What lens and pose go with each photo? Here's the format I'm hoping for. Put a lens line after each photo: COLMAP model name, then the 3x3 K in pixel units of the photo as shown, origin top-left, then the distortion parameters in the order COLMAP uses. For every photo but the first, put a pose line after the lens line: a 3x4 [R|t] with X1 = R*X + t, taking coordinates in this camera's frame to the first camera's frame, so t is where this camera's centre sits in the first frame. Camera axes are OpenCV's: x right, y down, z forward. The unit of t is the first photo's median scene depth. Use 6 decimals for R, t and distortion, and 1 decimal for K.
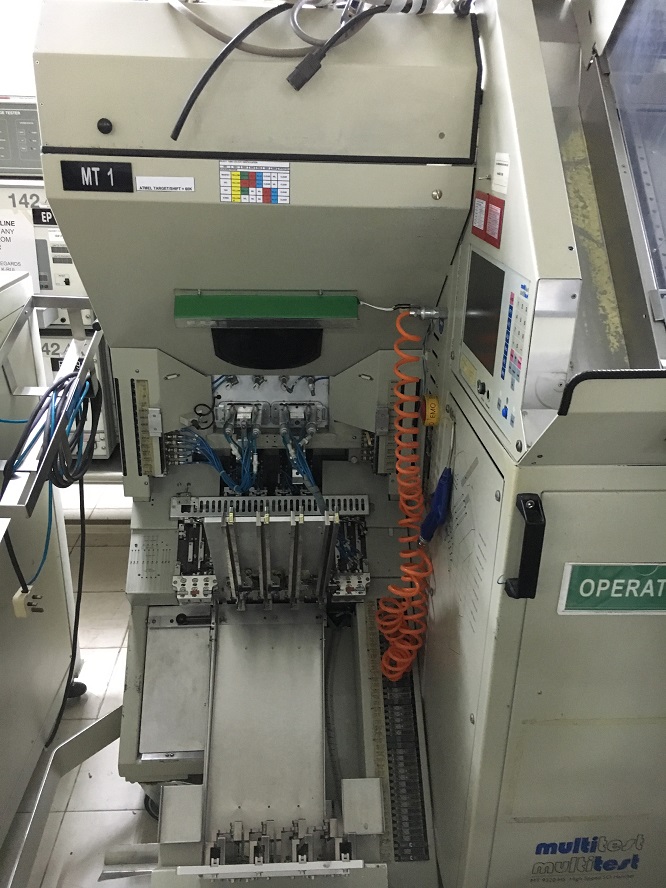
lens RADIAL K [[763.7, 0, 328.9], [0, 763.7, 450.4], [0, 0, 1]] dist [0.066816, -0.094744]
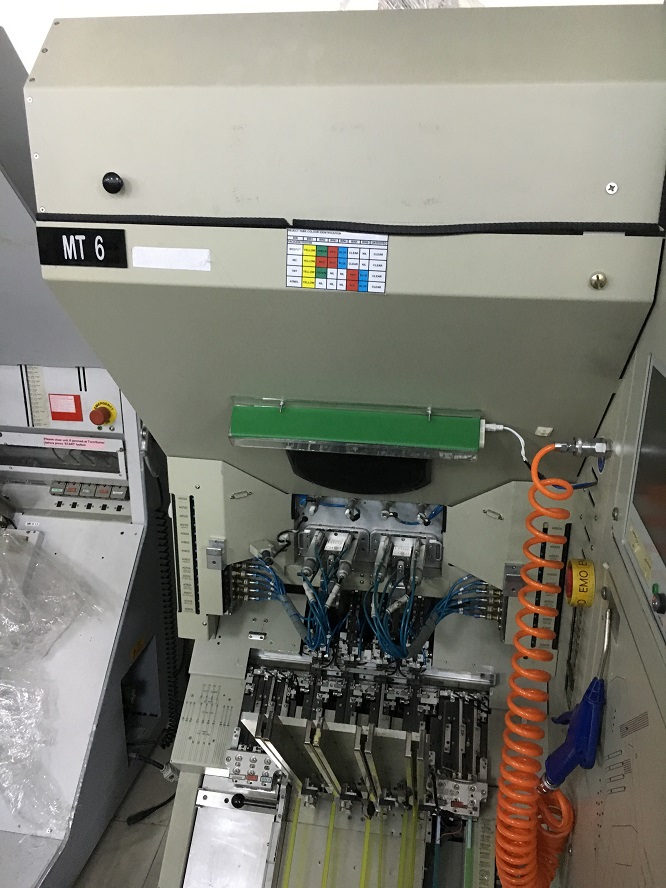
lens RADIAL K [[763.7, 0, 332.5], [0, 763.7, 448.5], [0, 0, 1]] dist [0.066816, -0.094744]
pose [[0.975426, 0.059624, -0.212106, 0.054896], [-0.075728, 0.994764, -0.068624, -0.107100], [0.206904, 0.083000, 0.974834, 0.274054]]
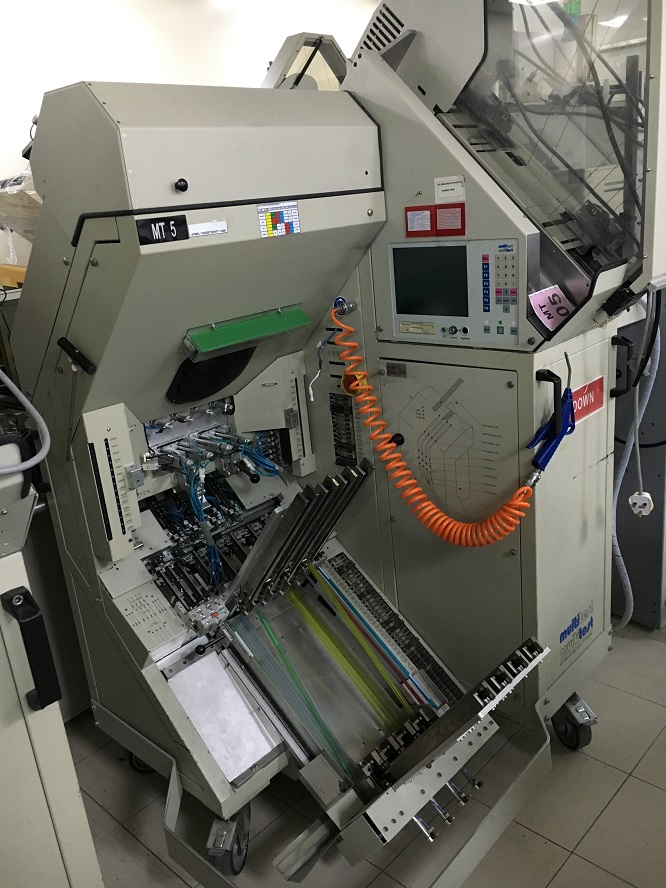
lens RADIAL K [[763.7, 0, 334.2], [0, 763.7, 445.7], [0, 0, 1]] dist [0.066816, -0.094744]
pose [[0.720866, -0.306270, 0.621732, -0.736437], [0.369926, 0.928623, 0.028537, -0.002650], [-0.586095, 0.209423, 0.782710, 0.024014]]
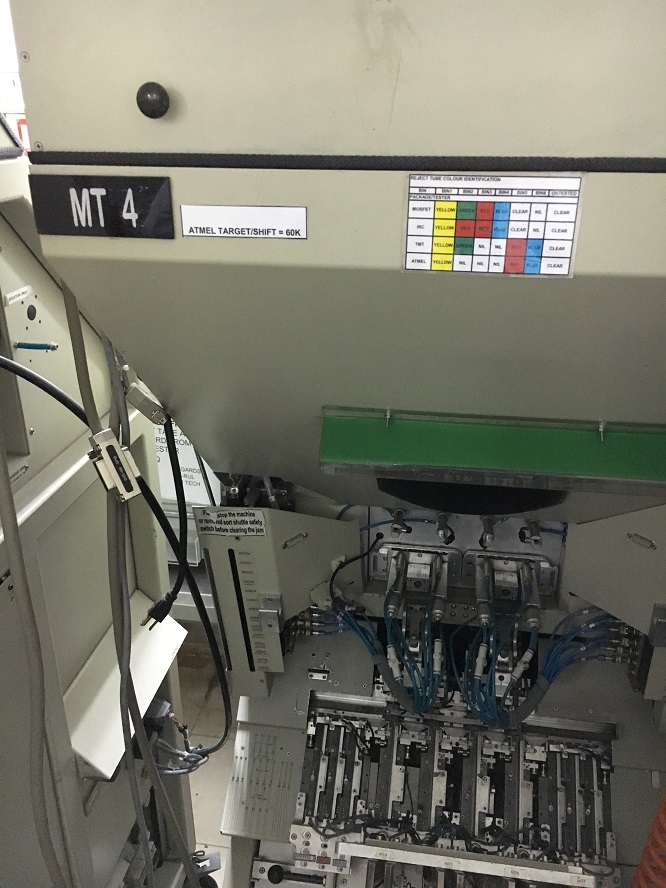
lens RADIAL K [[763.7, 0, 333.3], [0, 763.7, 442.6], [0, 0, 1]] dist [0.066816, -0.094744]
pose [[0.976979, 0.059729, -0.204803, -0.068148], [-0.058961, 0.998212, 0.009856, -0.179604], [0.205026, 0.002446, 0.978754, 0.446926]]
